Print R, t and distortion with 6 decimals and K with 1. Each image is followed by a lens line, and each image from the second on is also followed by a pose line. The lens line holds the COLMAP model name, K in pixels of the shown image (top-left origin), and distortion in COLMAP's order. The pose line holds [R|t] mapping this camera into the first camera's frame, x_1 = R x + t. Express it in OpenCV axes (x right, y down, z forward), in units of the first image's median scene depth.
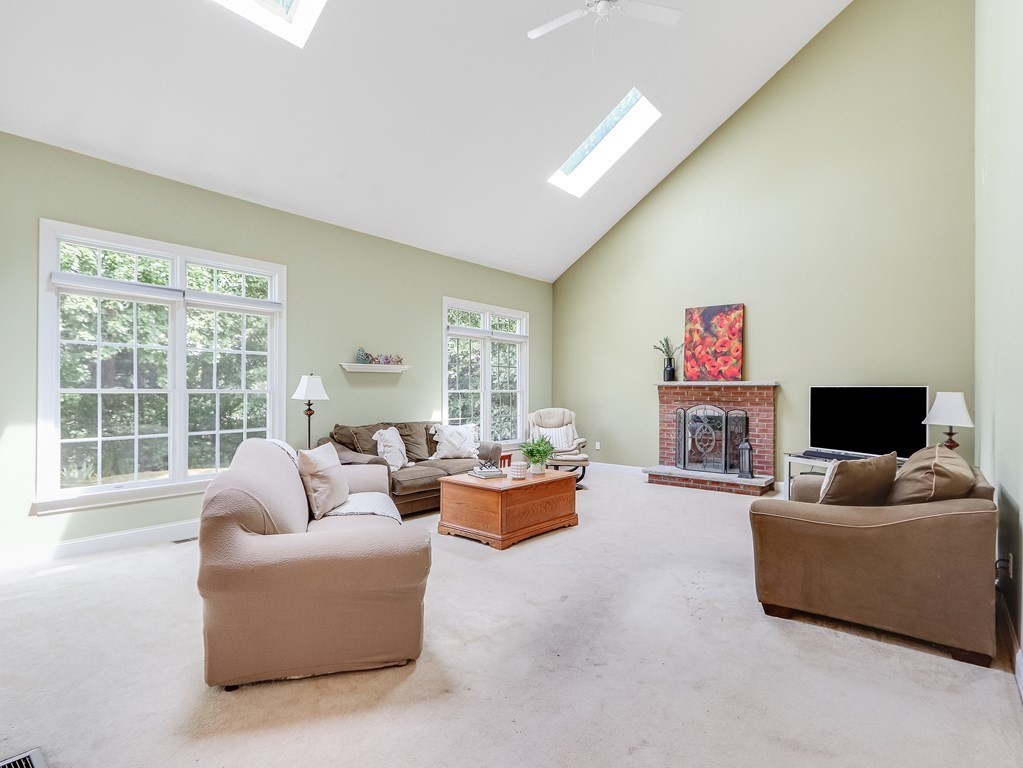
lens RADIAL K [[530.0, 0, 507.3], [0, 530.0, 388.3], [0, 0, 1]] dist [0.000654, 0.000089]
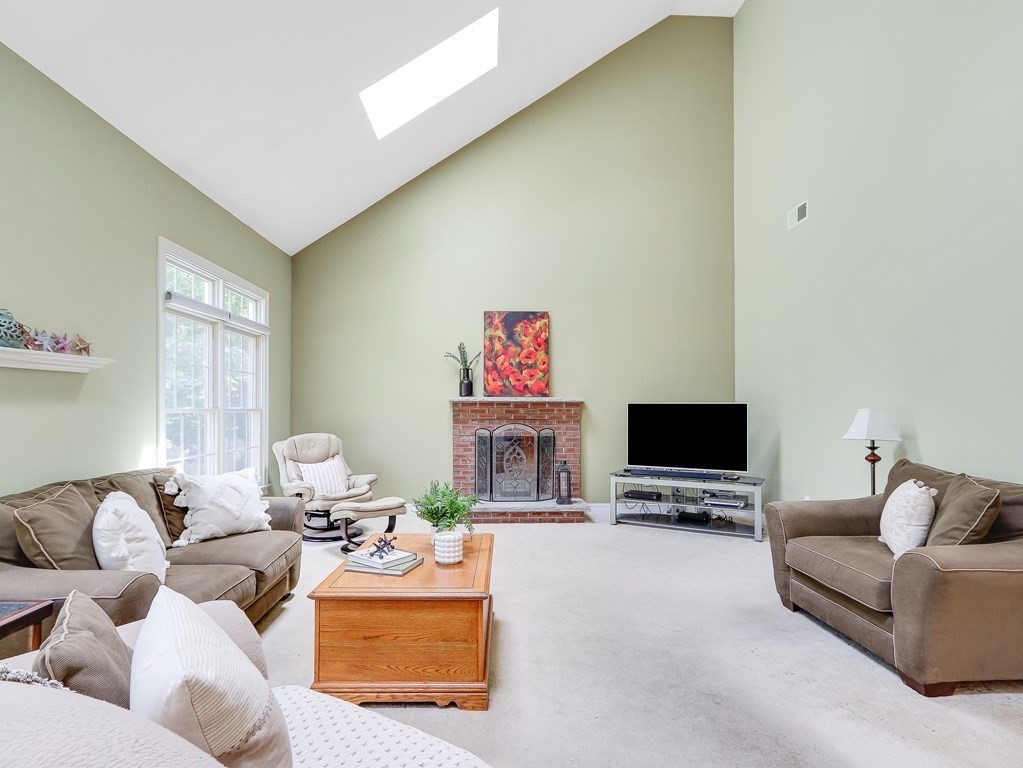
lens RADIAL K [[535.9, 0, 508.9], [0, 535.9, 401.9], [0, 0, 1]] dist [0.002285, 0.000371]
pose [[0.754635, 0.003024, 0.656138, -0.206571], [0.001029, 0.999983, -0.005793, 0.000012], [-0.656144, 0.005047, 0.754619, 0.342763]]
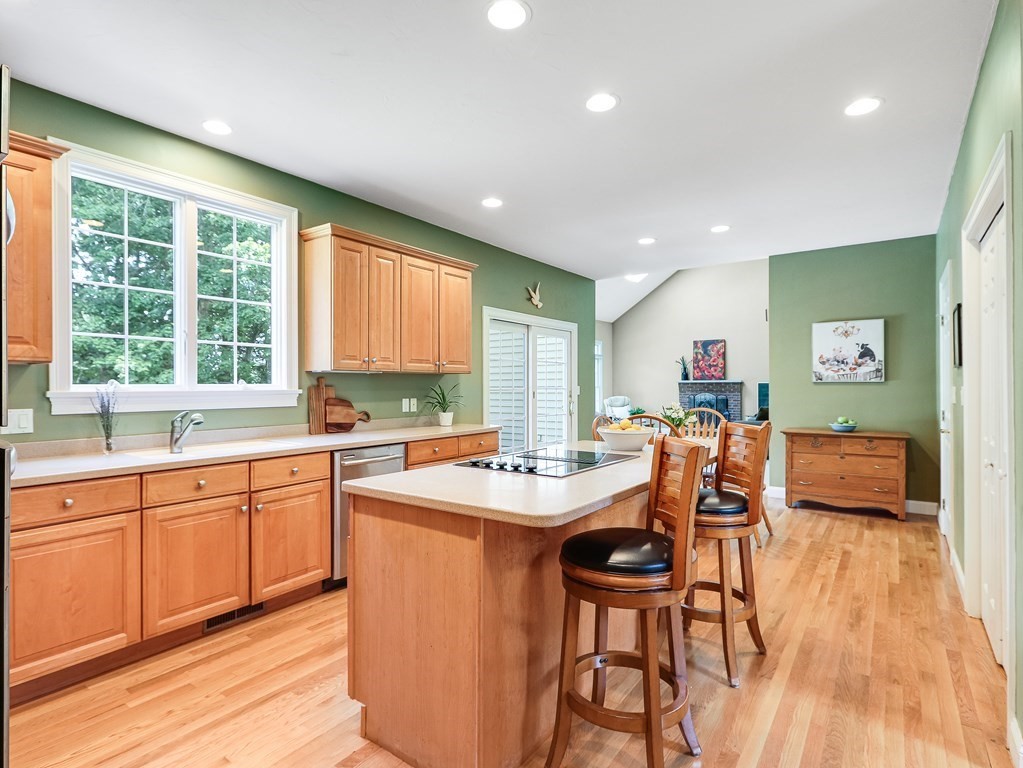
lens RADIAL K [[530.0, 0, 507.3], [0, 530.0, 388.3], [0, 0, 1]] dist [0.000654, 0.000089]
pose [[0.998609, -0.010599, 0.051647, -0.424677], [0.010299, 0.999929, 0.006070, -0.003477], [-0.051707, -0.005530, 0.998647, -0.842742]]
